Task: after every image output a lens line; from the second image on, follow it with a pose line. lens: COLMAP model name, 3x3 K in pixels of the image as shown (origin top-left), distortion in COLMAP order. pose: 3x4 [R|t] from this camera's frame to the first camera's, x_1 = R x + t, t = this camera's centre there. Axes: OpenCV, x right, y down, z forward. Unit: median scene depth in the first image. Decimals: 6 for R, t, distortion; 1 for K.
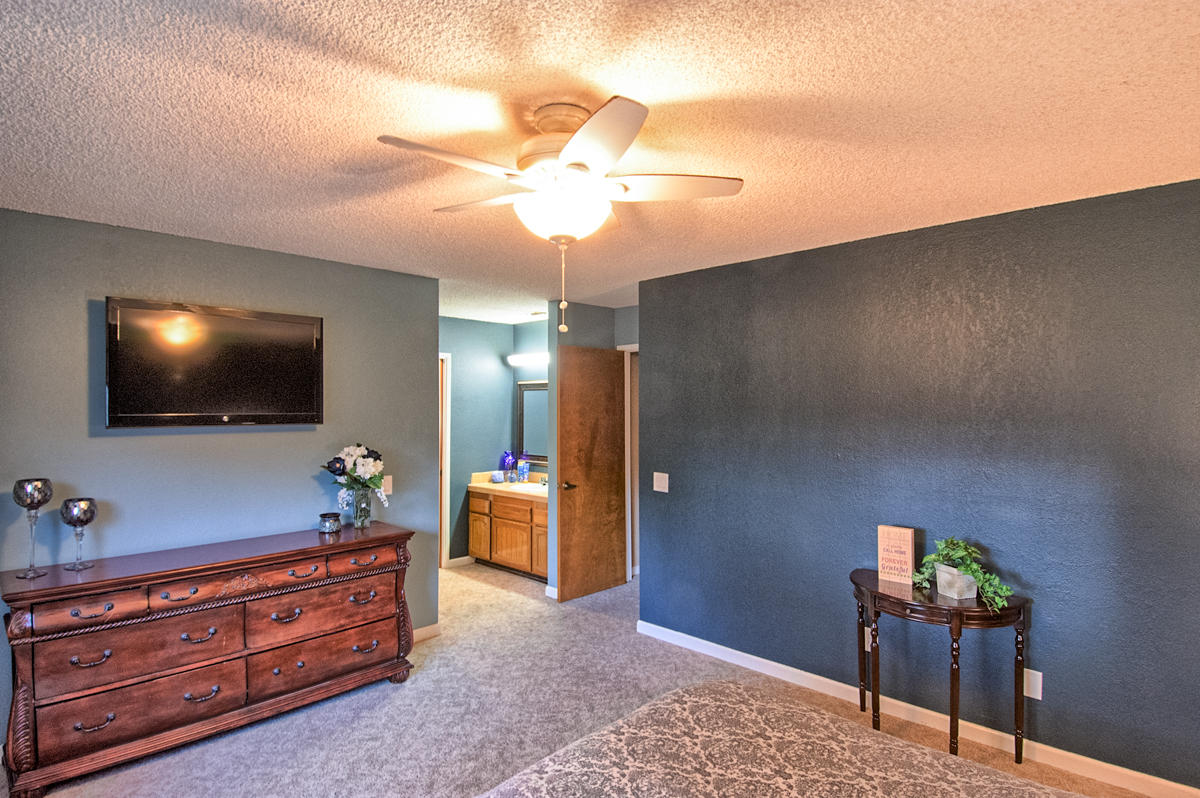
lens RADIAL K [[623.1, 0, 602.0], [0, 623.1, 410.1], [0, 0, 1]] dist [0.000625, -0.004989]
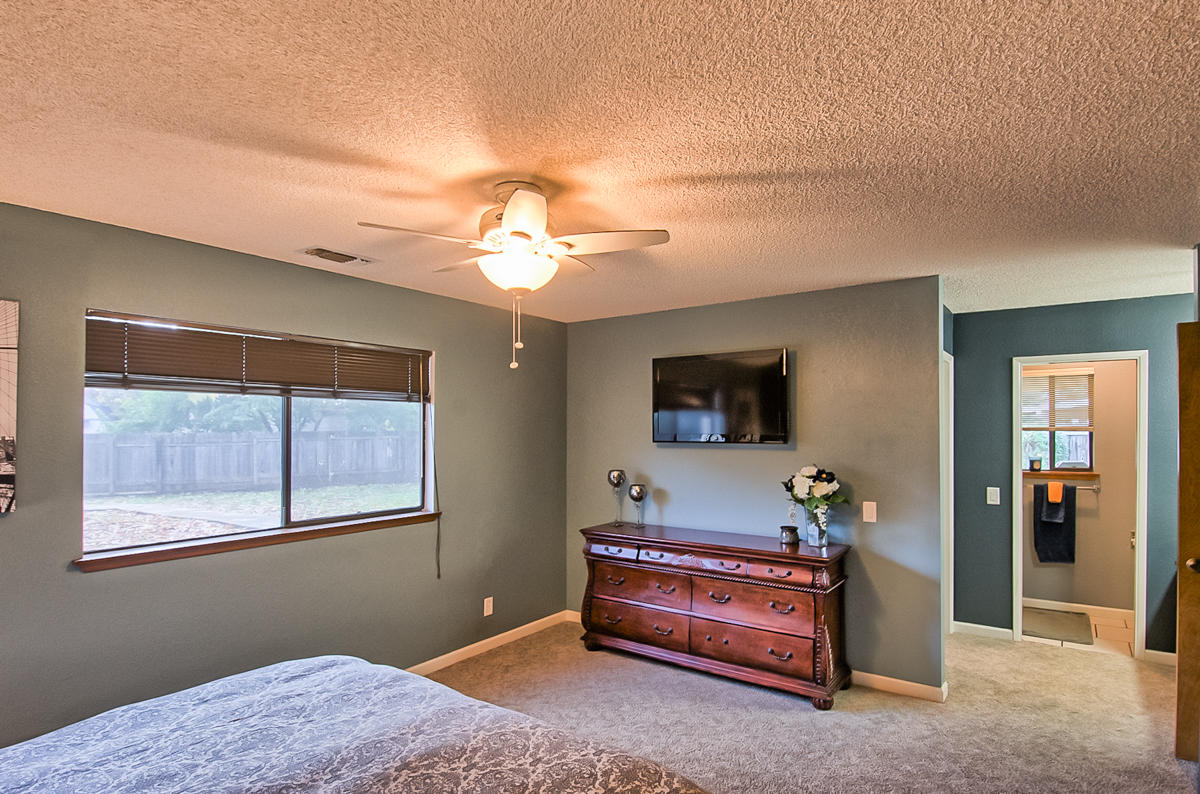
lens RADIAL K [[656.8, 0, 615.3], [0, 656.8, 430.8], [0, 0, 1]] dist [-0.006075, -0.004868]
pose [[0.134282, 0.006746, -0.990920, 0.394533], [-0.002728, 0.999976, 0.006438, -0.003830], [0.990939, 0.001839, 0.134297, 0.326822]]
